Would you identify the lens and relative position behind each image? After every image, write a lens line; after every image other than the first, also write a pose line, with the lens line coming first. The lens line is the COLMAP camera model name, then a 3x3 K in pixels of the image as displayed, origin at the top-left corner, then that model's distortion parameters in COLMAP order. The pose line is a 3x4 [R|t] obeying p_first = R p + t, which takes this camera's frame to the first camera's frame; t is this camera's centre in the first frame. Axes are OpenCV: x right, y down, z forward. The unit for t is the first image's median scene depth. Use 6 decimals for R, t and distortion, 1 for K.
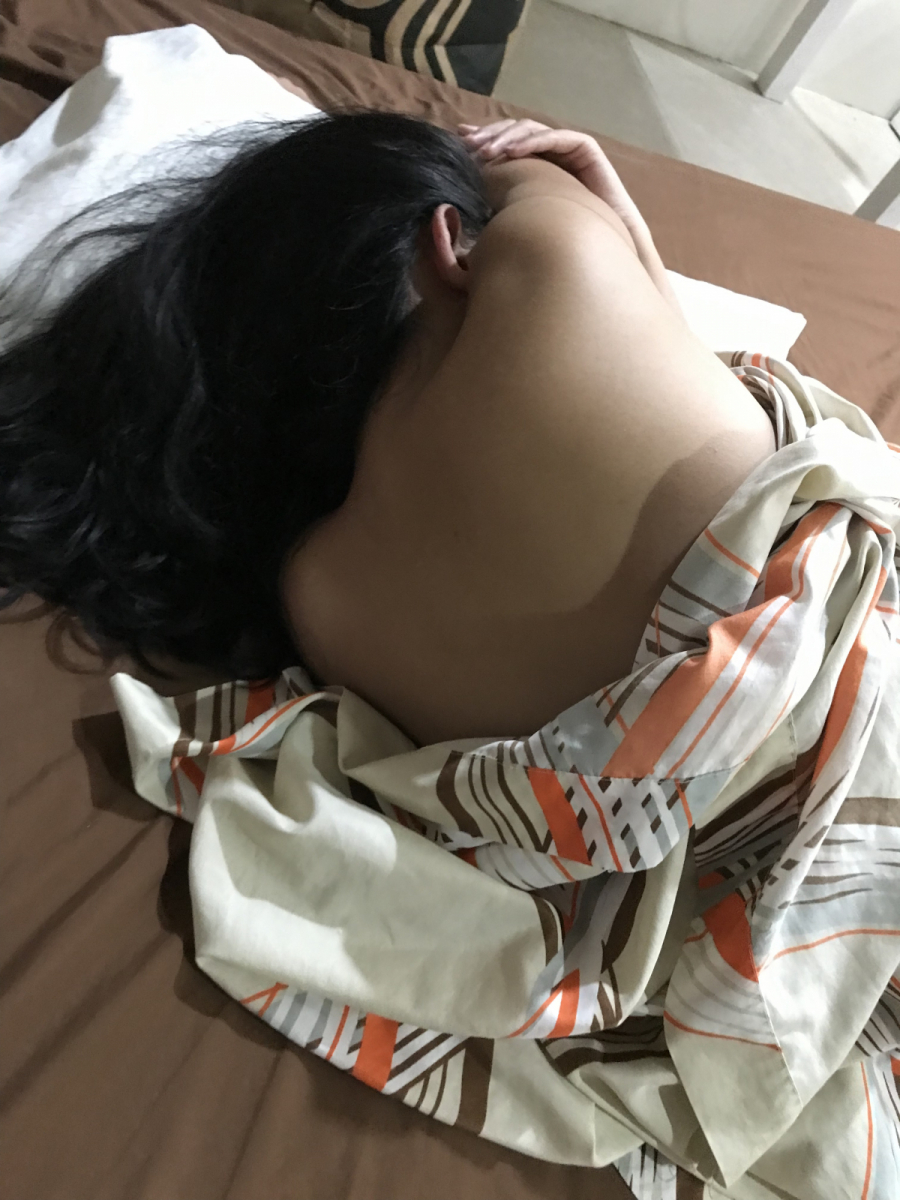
lens RADIAL K [[1015.3, 0, 448.6], [0, 1015.3, 569.4], [0, 0, 1]] dist [0.013493, -0.013515]
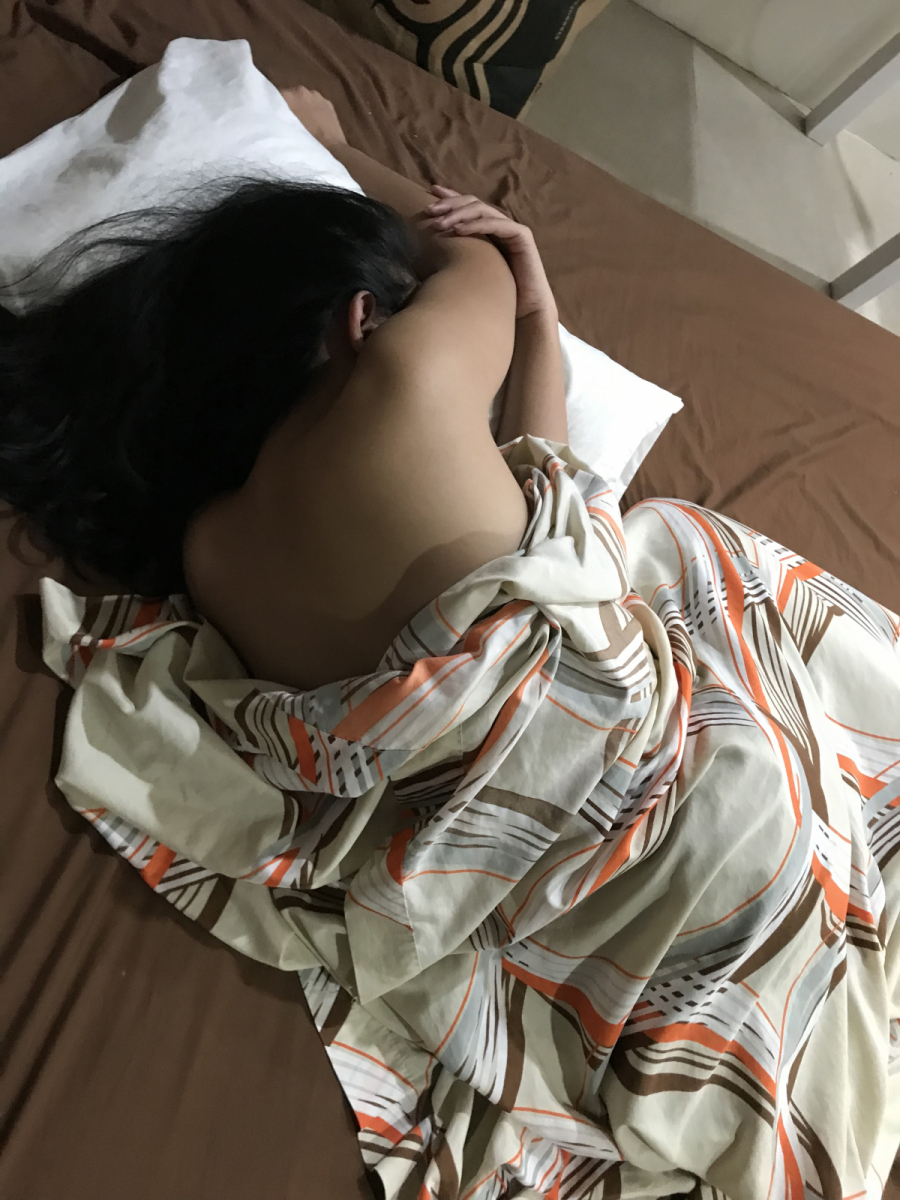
lens RADIAL K [[1015.3, 0, 448.6], [0, 1015.3, 569.4], [0, 0, 1]] dist [0.013493, -0.013515]
pose [[0.967214, 0.253943, -0.003127, 0.243696], [-0.251639, 0.959954, 0.123151, -0.245007], [0.034275, -0.118327, 0.992383, -0.439549]]
